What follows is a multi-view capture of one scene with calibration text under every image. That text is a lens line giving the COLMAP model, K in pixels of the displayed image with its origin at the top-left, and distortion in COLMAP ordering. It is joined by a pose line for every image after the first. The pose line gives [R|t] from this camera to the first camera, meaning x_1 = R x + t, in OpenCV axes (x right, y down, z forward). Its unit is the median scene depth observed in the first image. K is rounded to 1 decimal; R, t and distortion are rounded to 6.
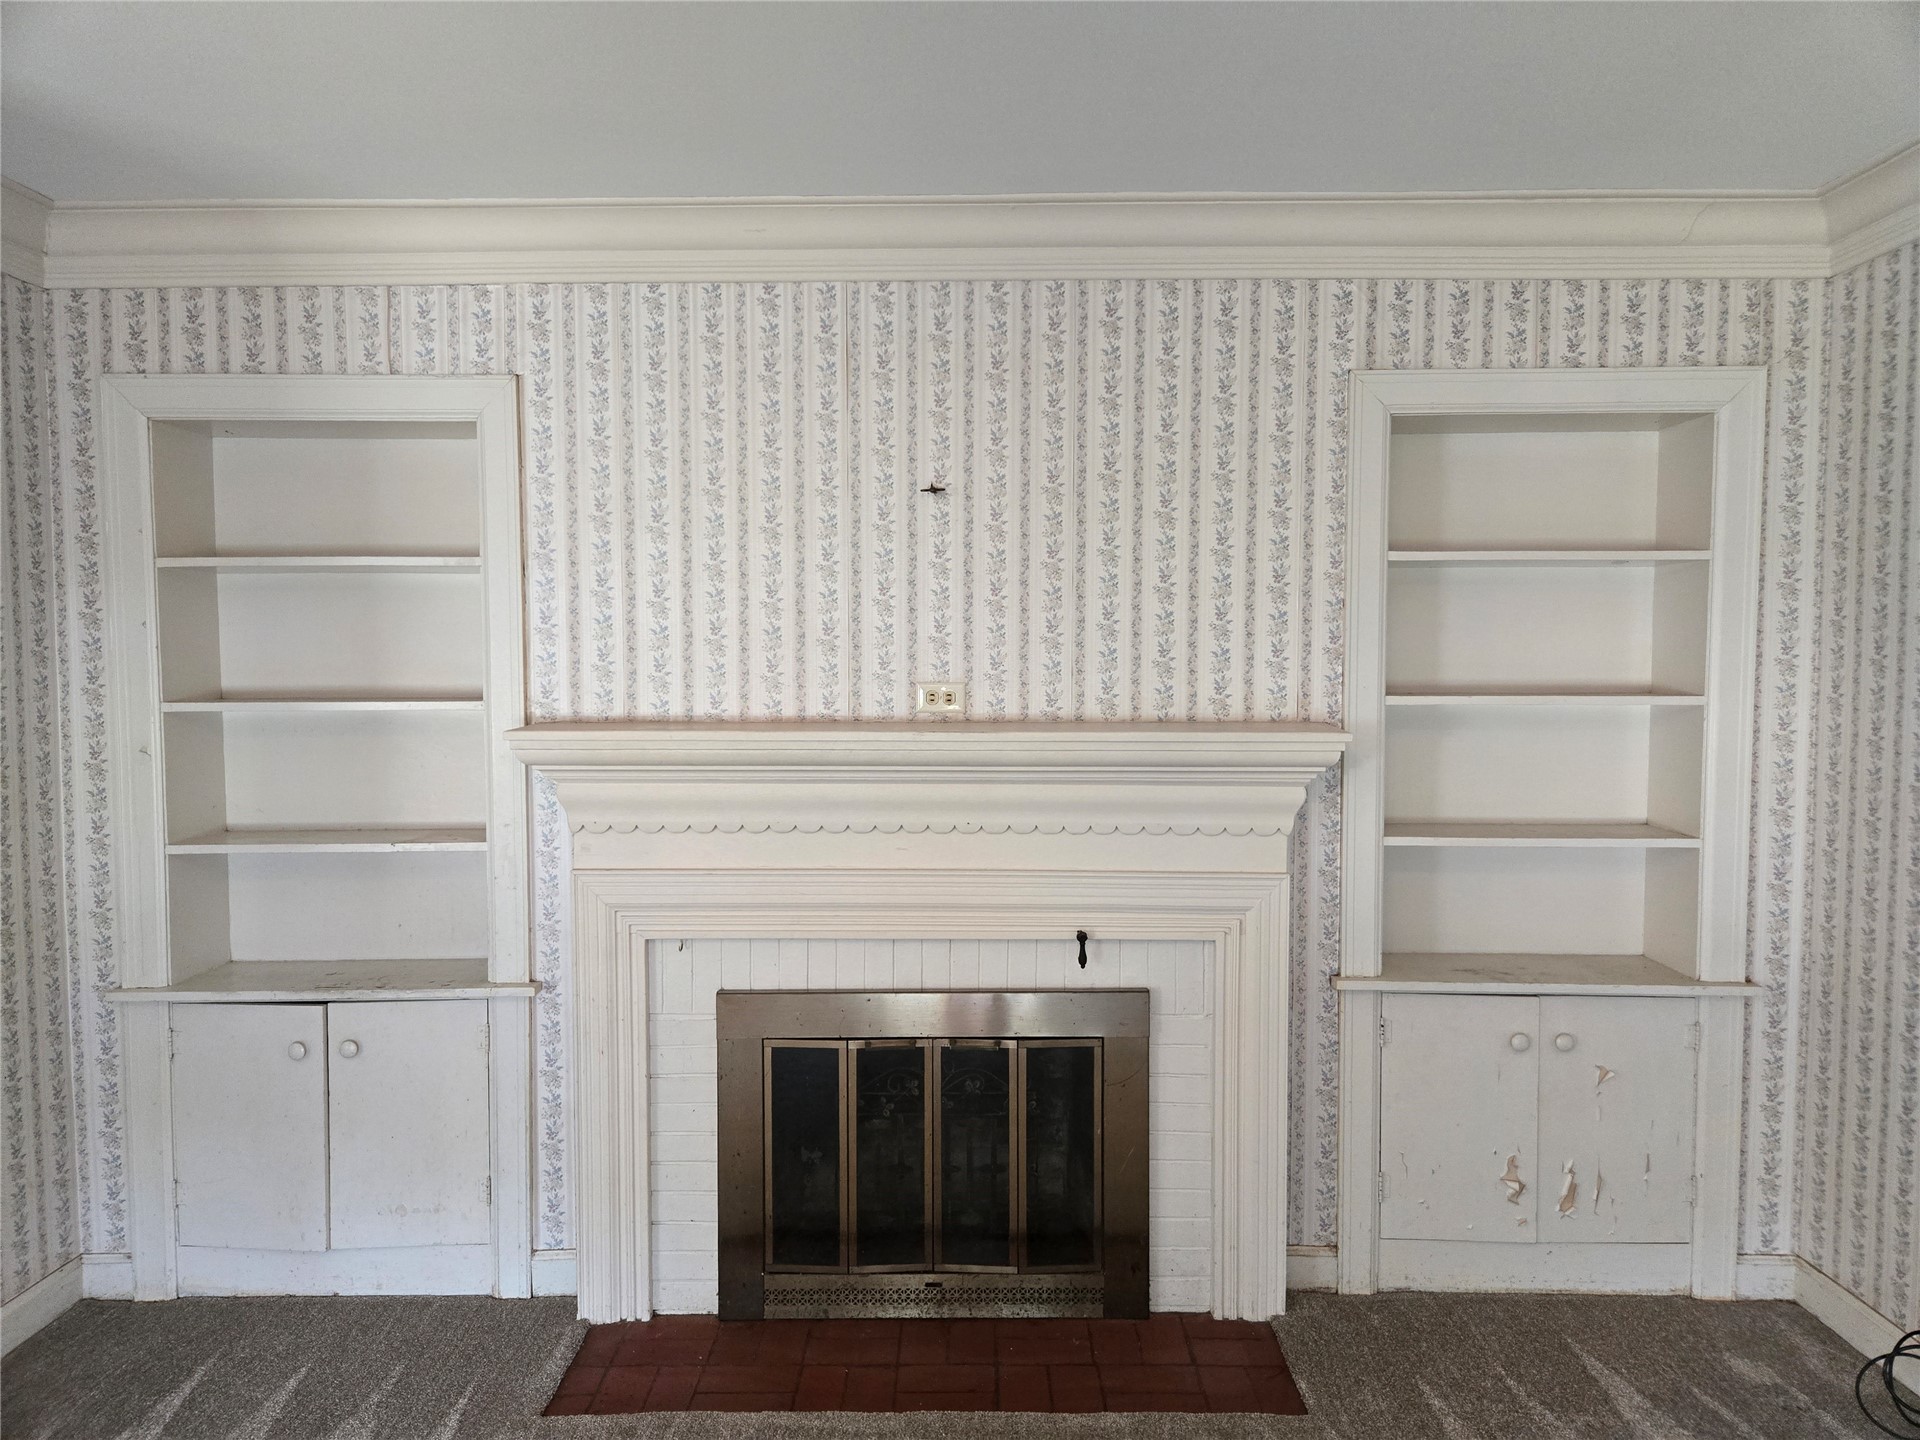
lens RADIAL K [[1284.5, 0, 960.7], [0, 1284.5, 727.8], [0, 0, 1]] dist [0.072271, -0.059811]
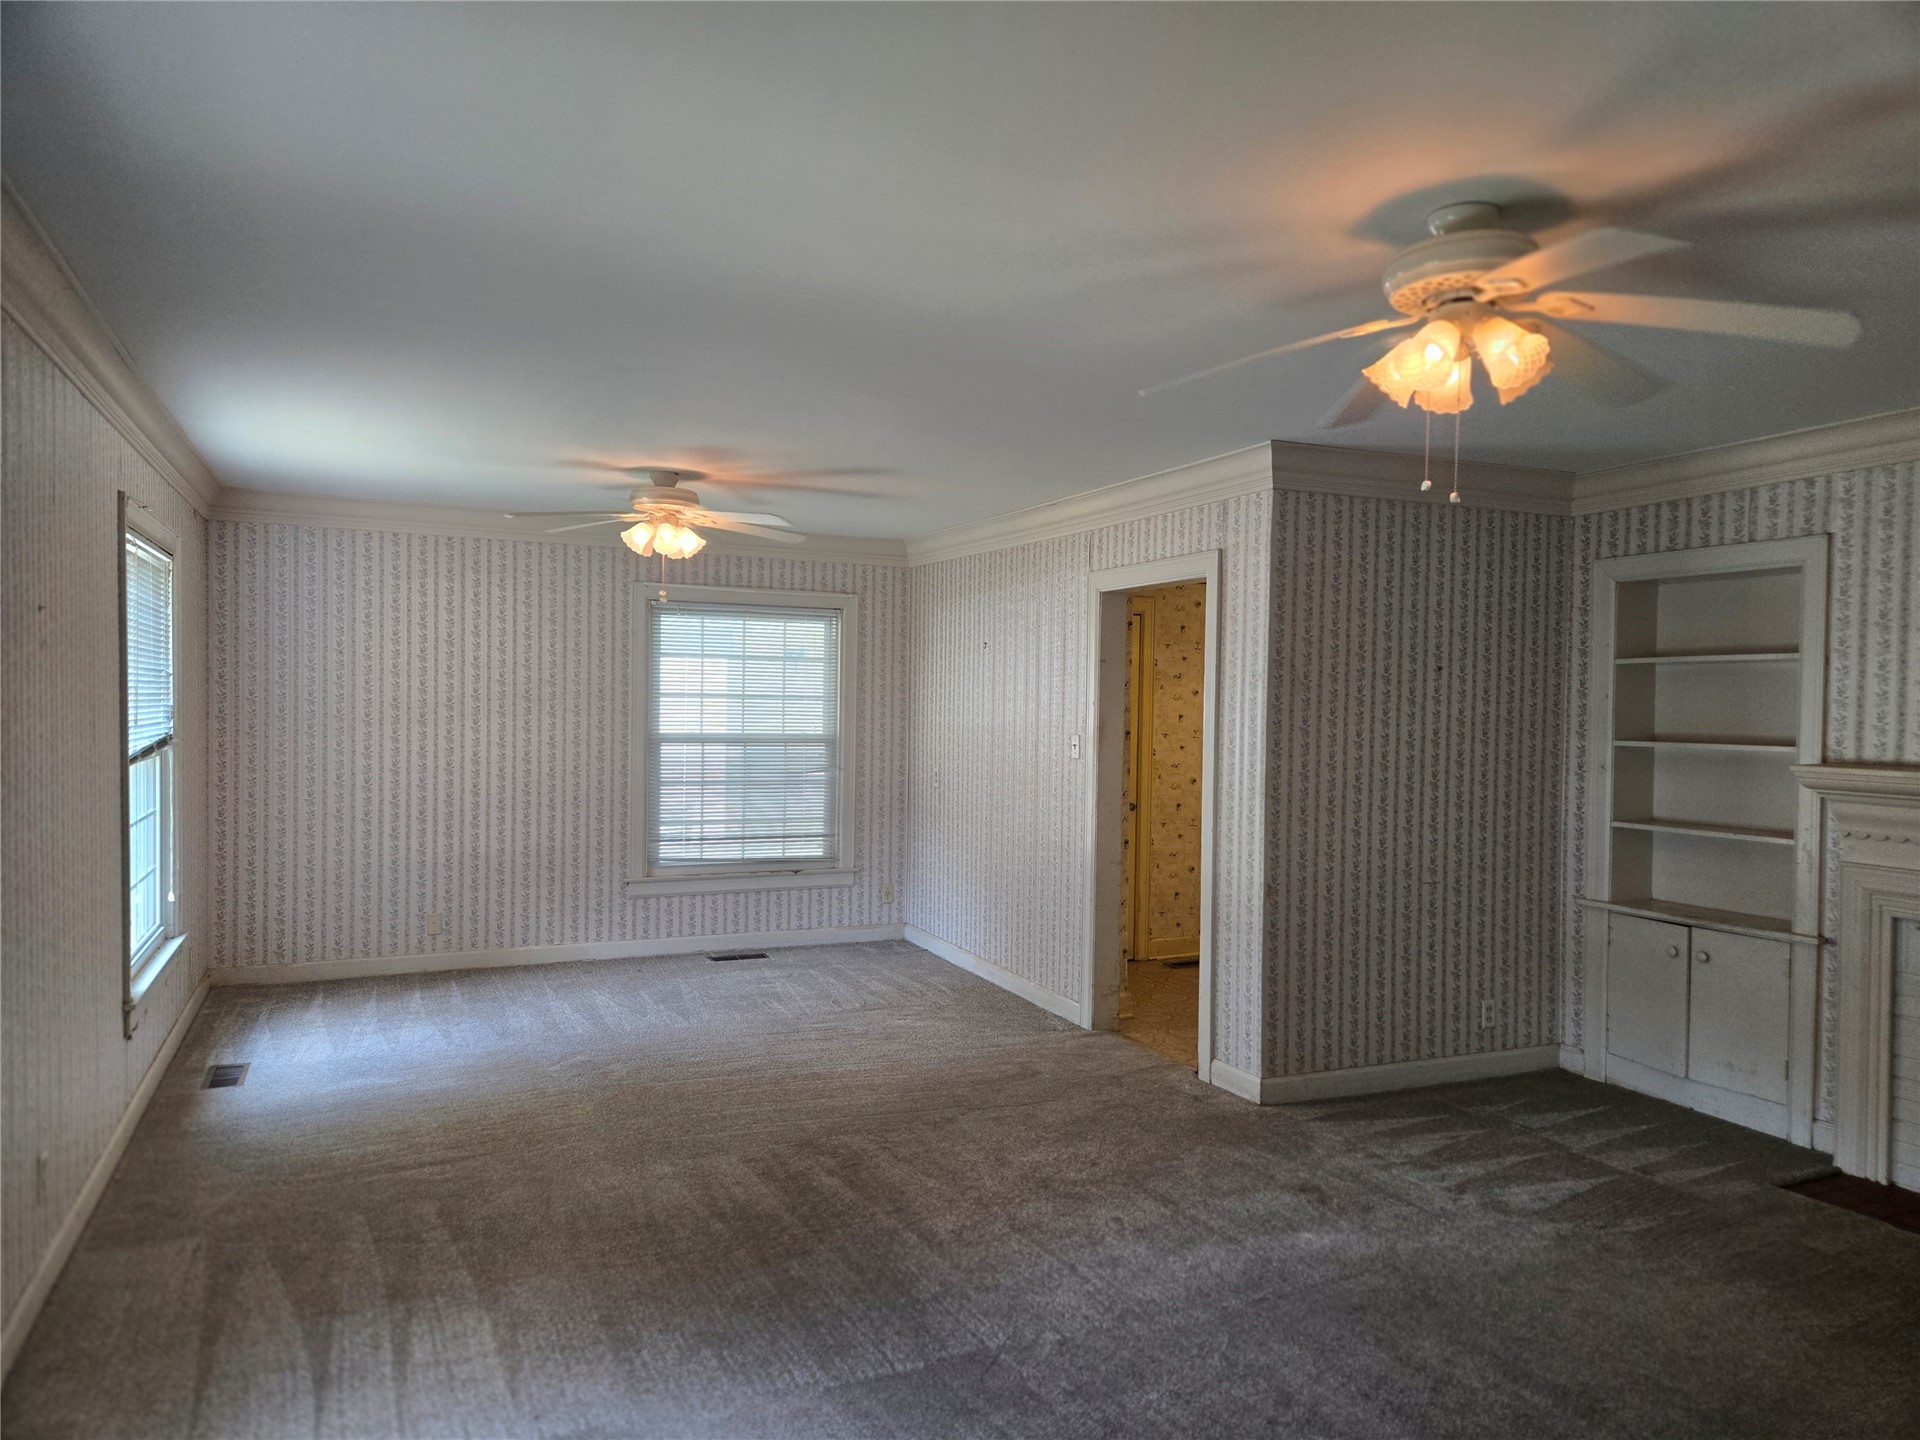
lens RADIAL K [[1284.5, 0, 967.4], [0, 1284.5, 723.7], [0, 0, 1]] dist [0.072271, -0.059811]
pose [[0.422264, 0.024257, -0.906148, 0.622540], [-0.064147, 0.997935, -0.003178, 0.020060], [0.904201, 0.059469, 0.422948, -0.542582]]
